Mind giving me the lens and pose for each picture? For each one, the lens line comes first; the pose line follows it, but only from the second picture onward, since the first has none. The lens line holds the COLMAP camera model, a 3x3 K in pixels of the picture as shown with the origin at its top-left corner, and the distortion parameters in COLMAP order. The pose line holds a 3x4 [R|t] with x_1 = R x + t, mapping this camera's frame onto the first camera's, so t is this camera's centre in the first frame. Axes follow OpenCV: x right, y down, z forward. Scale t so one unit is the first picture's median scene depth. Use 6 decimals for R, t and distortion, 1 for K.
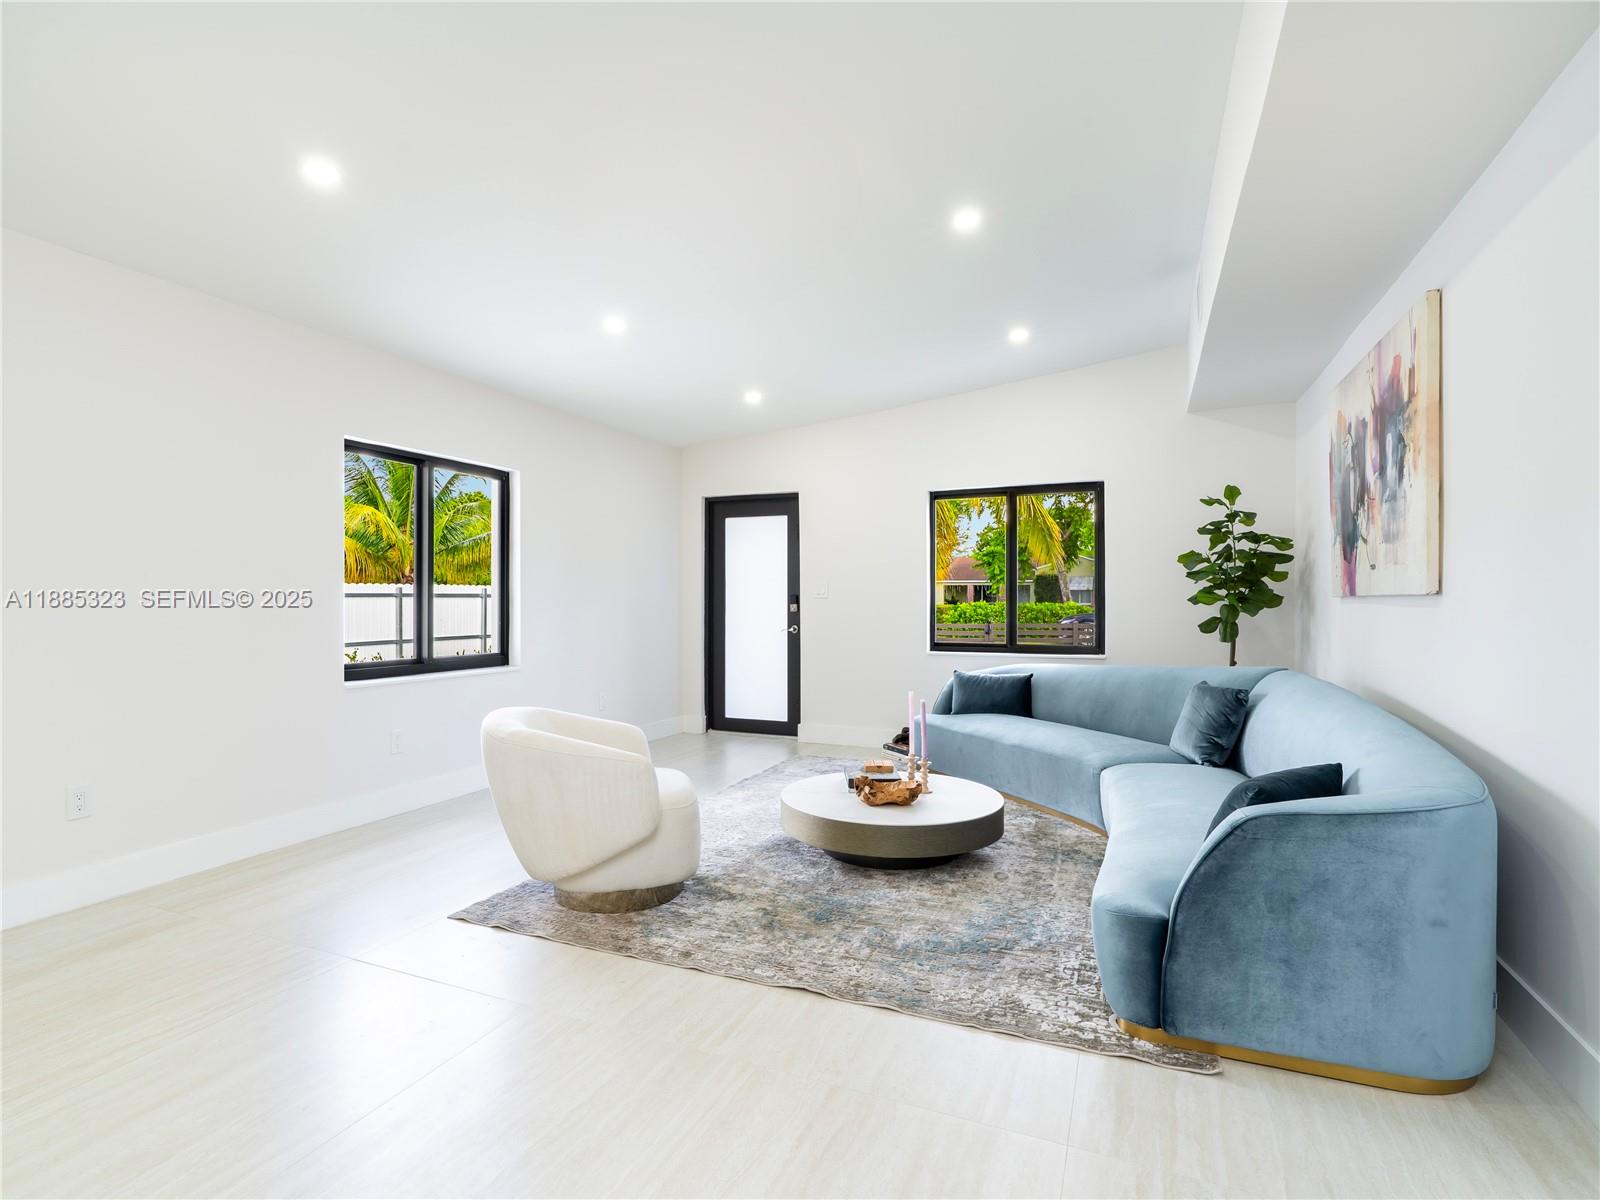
lens RADIAL K [[784.5, 0, 828.4], [0, 784.5, 599.8], [0, 0, 1]] dist [-0.005739, 0.000333]
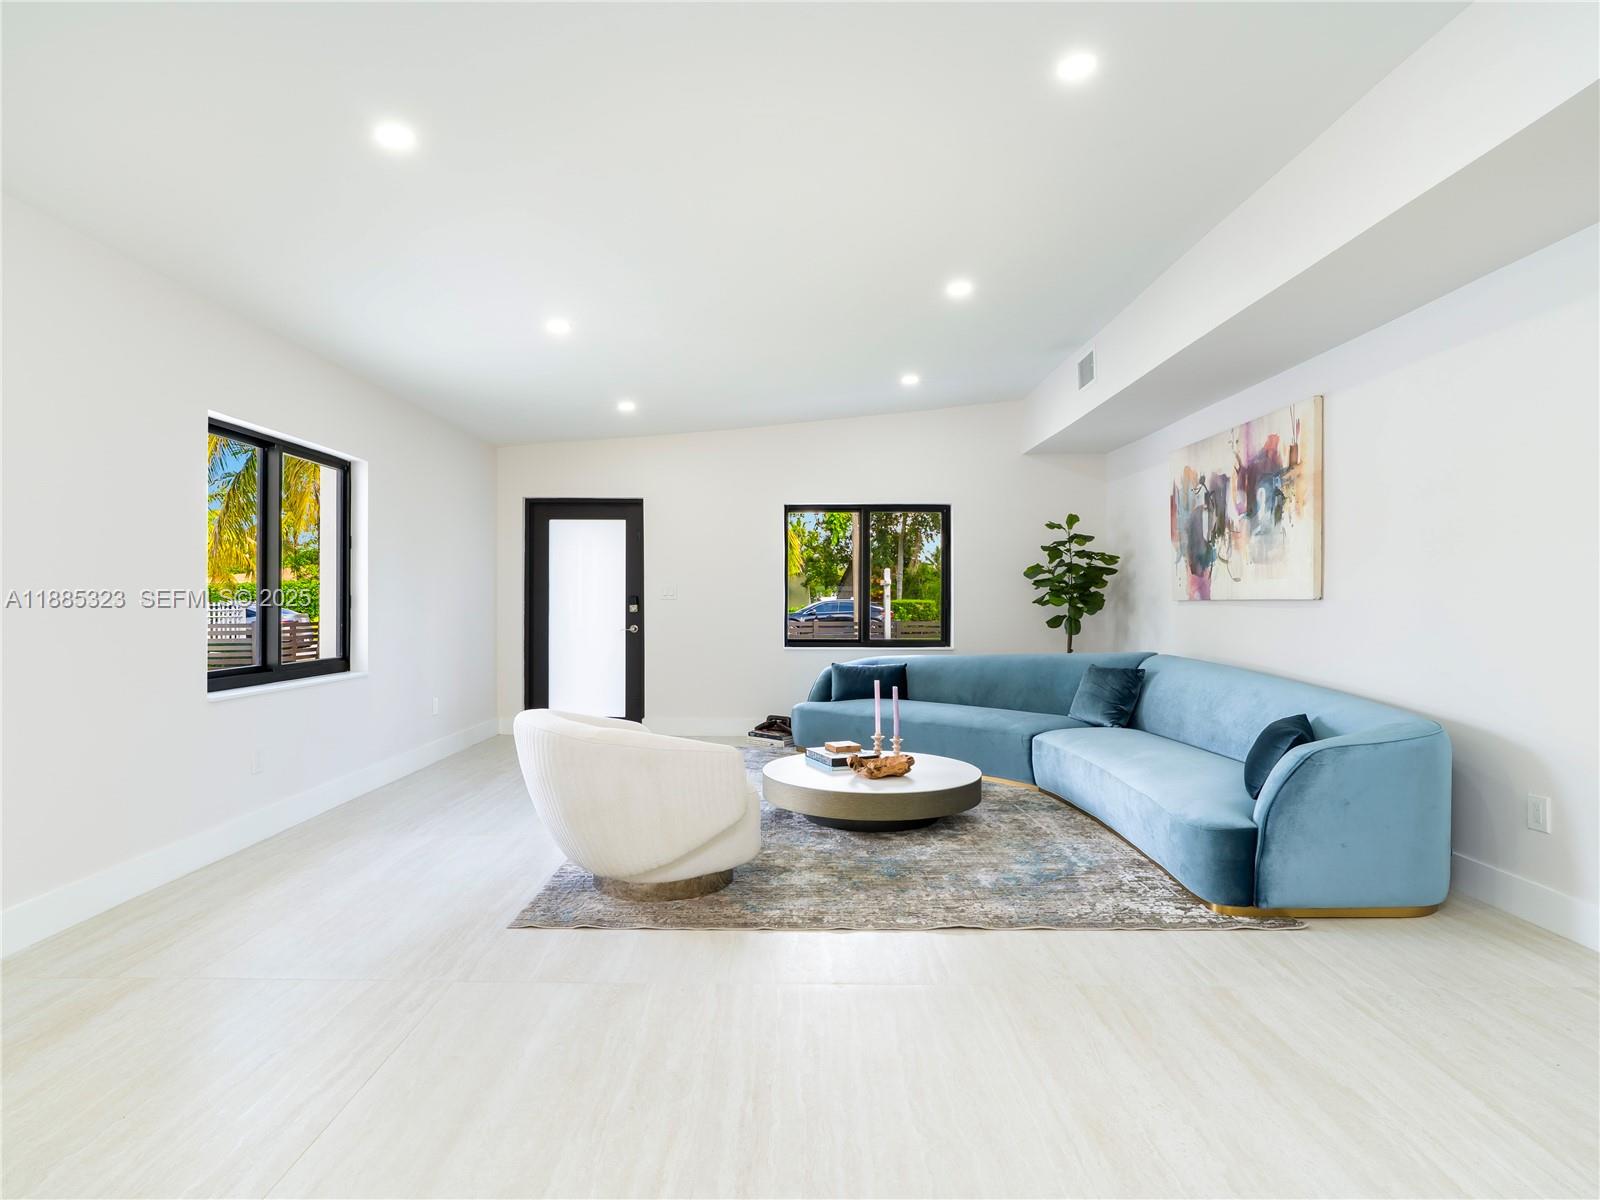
lens RADIAL K [[729.7, 0, 800.0], [0, 729.7, 600.0], [0, 0, 1]] dist [-0.003668, -0.000266]
pose [[0.938616, 0.002988, 0.344951, -0.424698], [-0.002750, 0.999996, -0.001179, -0.001176], [-0.344953, 0.000158, 0.938620, 0.023703]]
